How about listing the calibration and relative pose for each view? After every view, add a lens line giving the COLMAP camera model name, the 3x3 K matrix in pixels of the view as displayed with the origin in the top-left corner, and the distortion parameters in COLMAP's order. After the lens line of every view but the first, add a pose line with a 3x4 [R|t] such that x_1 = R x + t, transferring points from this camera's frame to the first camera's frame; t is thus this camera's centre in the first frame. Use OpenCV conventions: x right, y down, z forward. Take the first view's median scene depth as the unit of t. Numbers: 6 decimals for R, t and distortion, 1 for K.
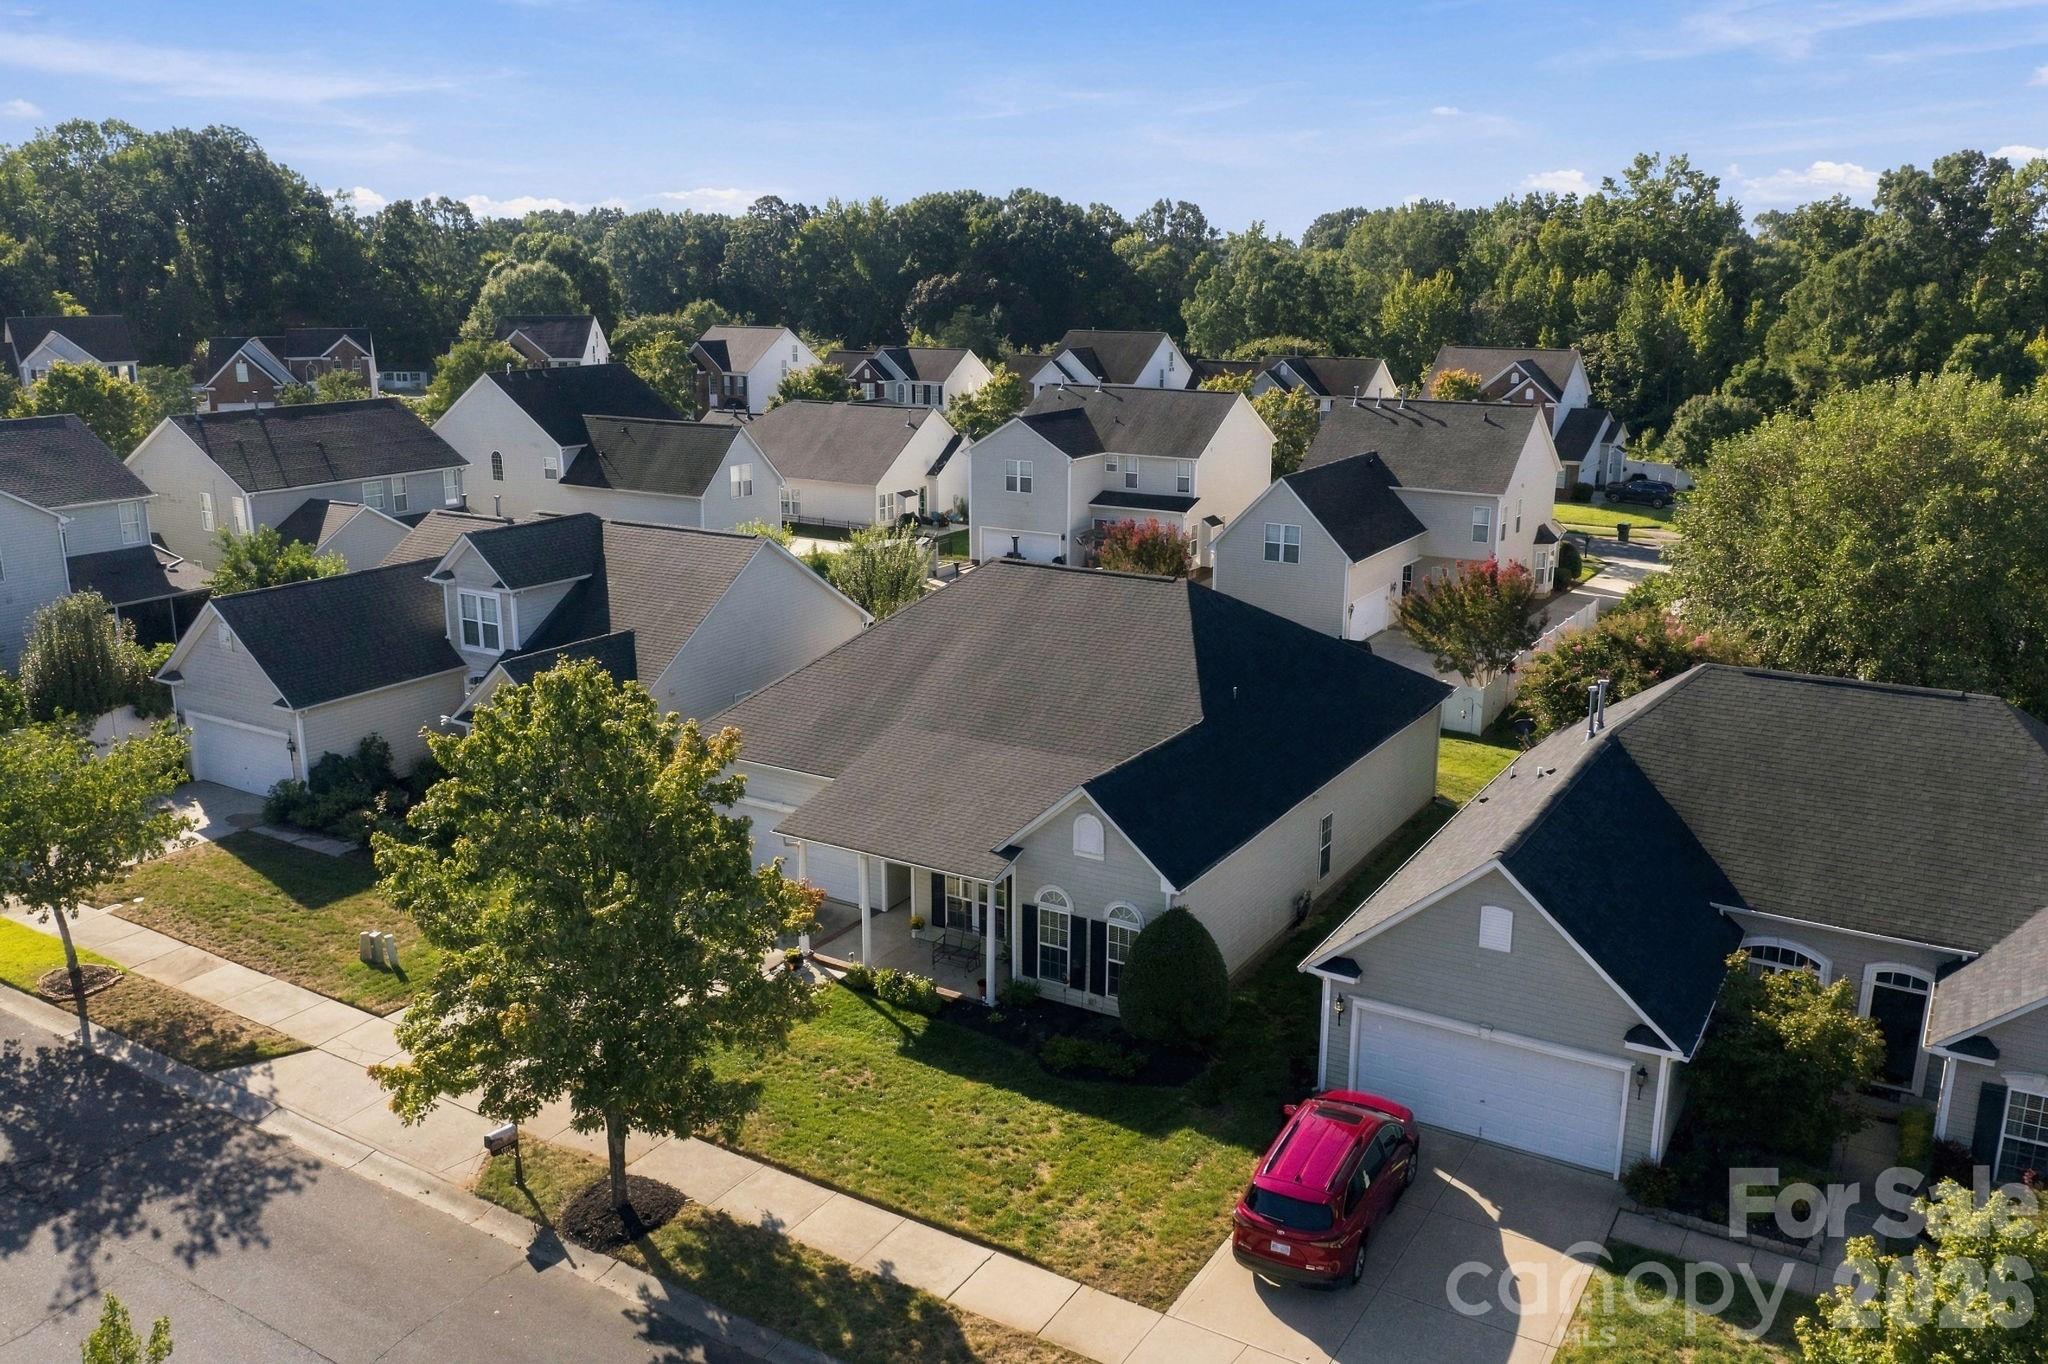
lens RADIAL K [[1576.9, 0, 1024.0], [0, 1576.9, 682.0], [0, 0, 1]] dist [-0.059917, -0.001234]
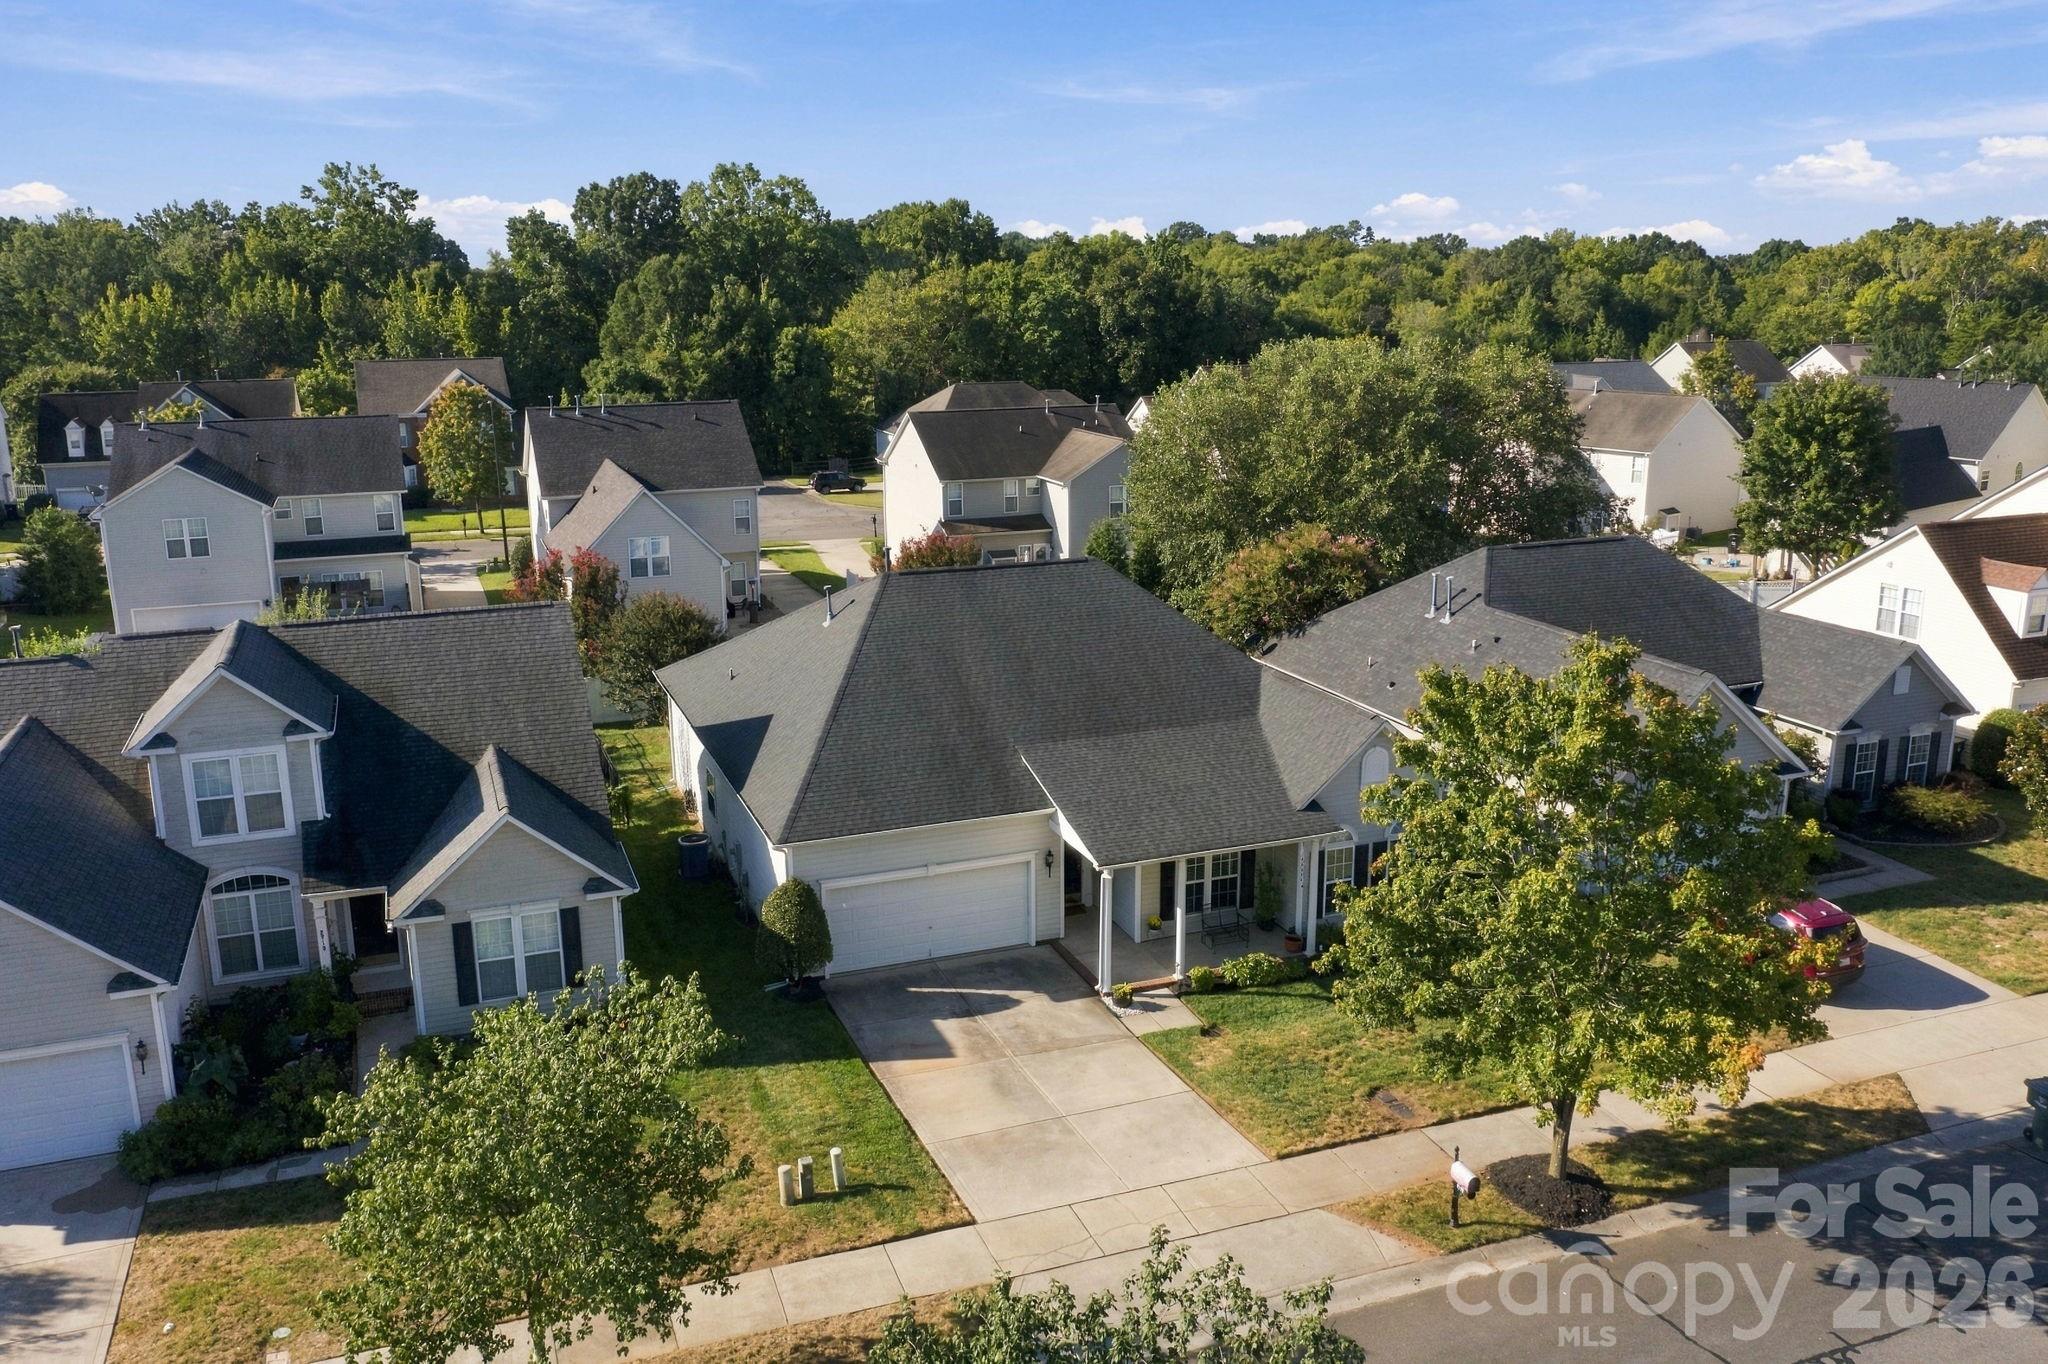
lens RADIAL K [[1576.9, 0, 1024.0], [0, 1576.9, 682.0], [0, 0, 1]] dist [-0.059917, -0.001234]
pose [[0.601430, -0.184291, 0.777379, -0.878897], [0.188485, 0.978295, 0.086097, -0.107613], [-0.776373, 0.094743, 0.623112, 0.428403]]
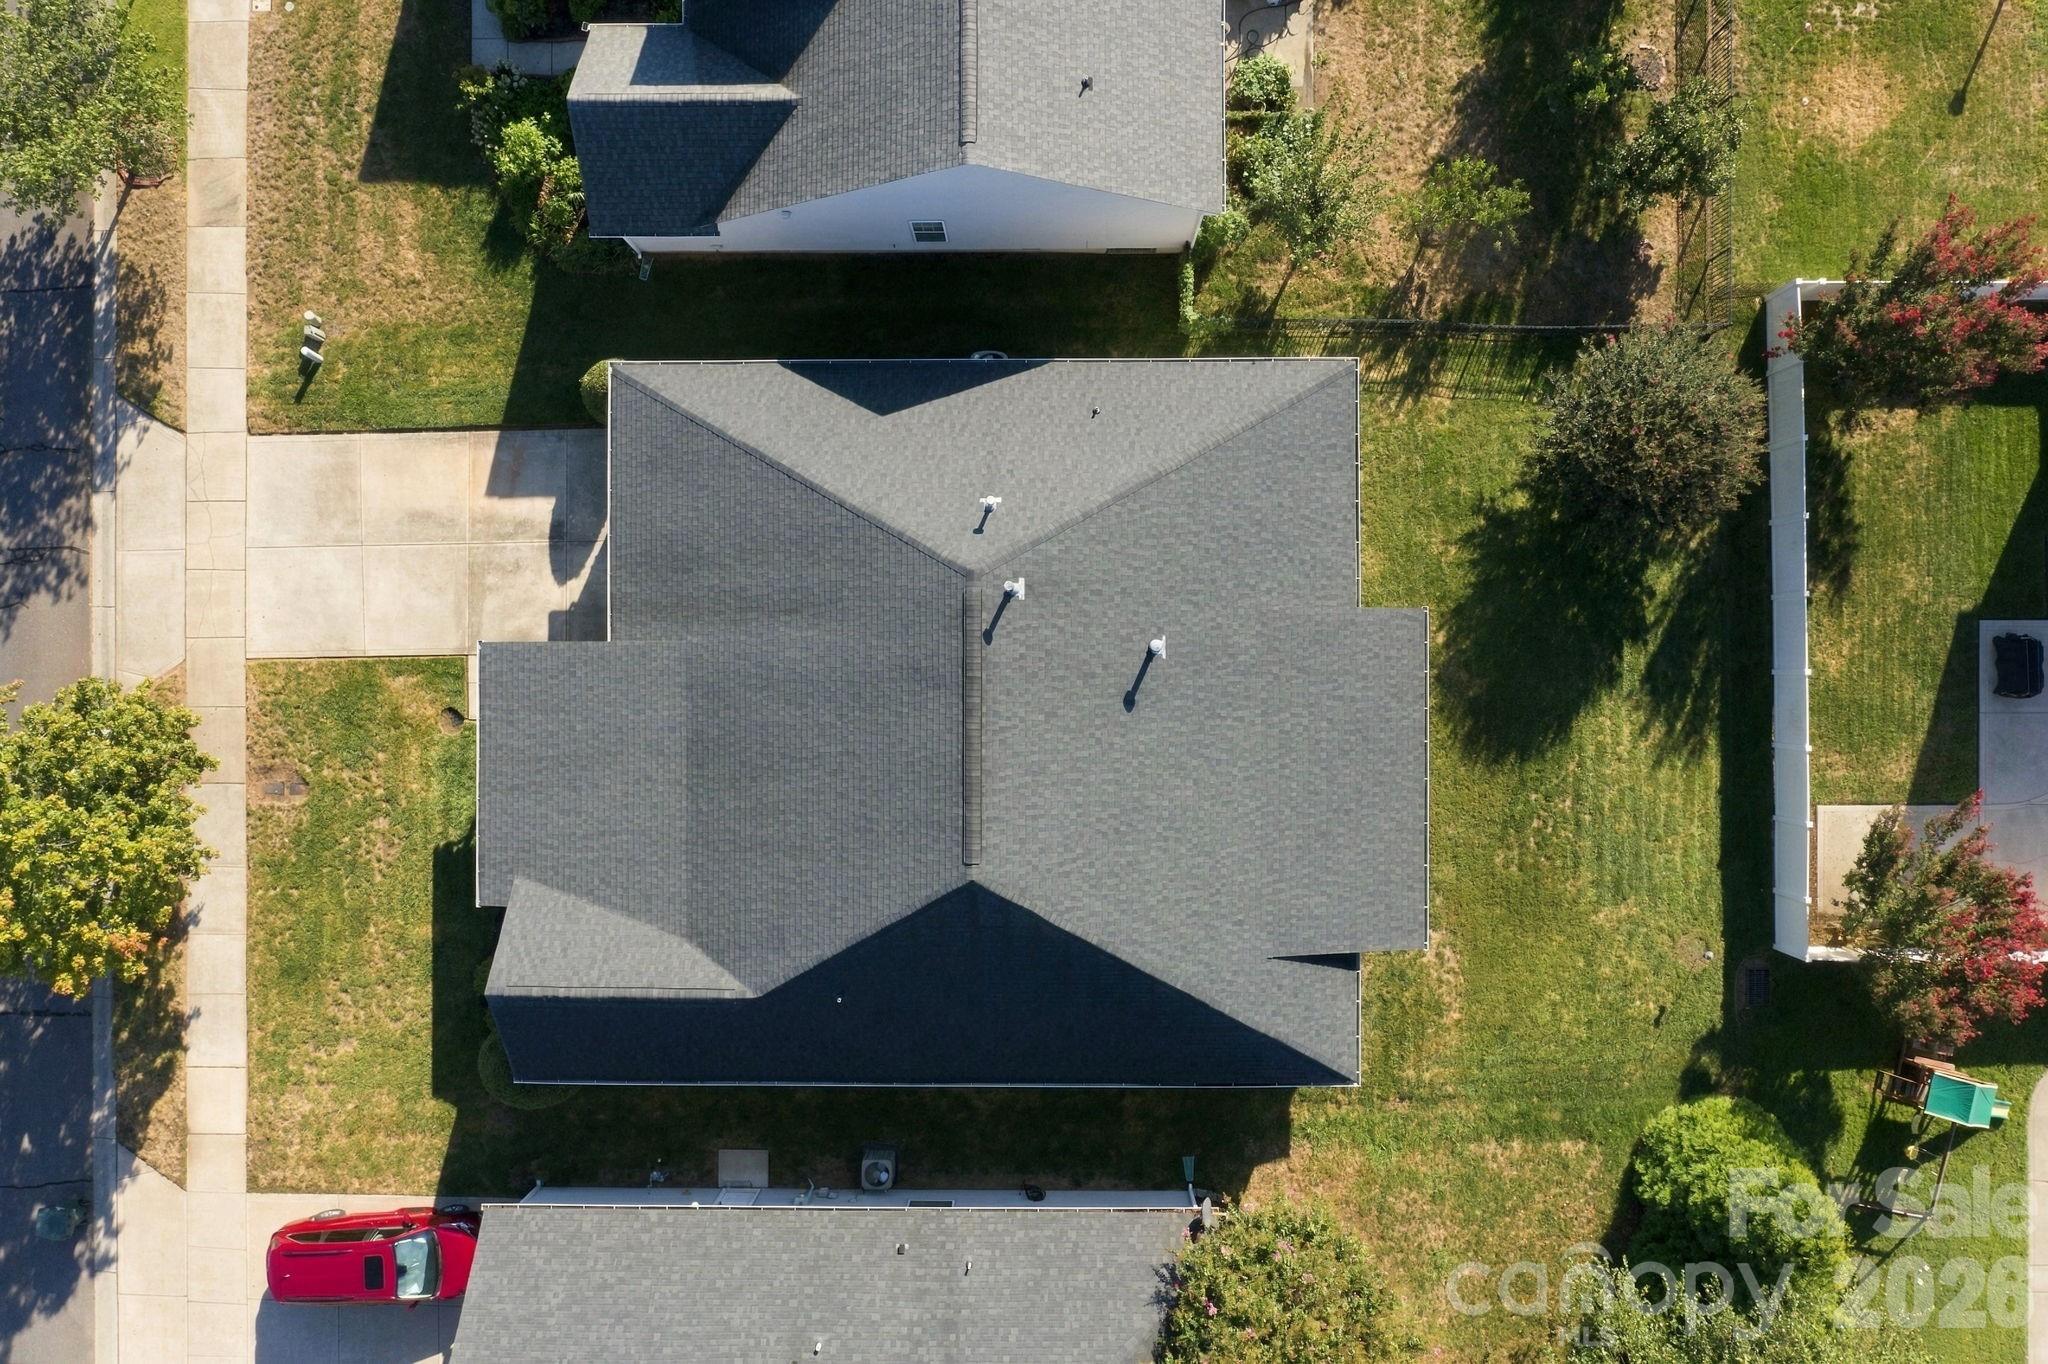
lens RADIAL K [[1576.9, 0, 1024.0], [0, 1576.9, 682.0], [0, 0, 1]] dist [-0.059917, -0.001234]
pose [[0.516397, 0.855984, -0.025016, 0.060105], [-0.221394, 0.161668, 0.961690, -0.876267], [0.827236, -0.491076, 0.272994, 0.959284]]
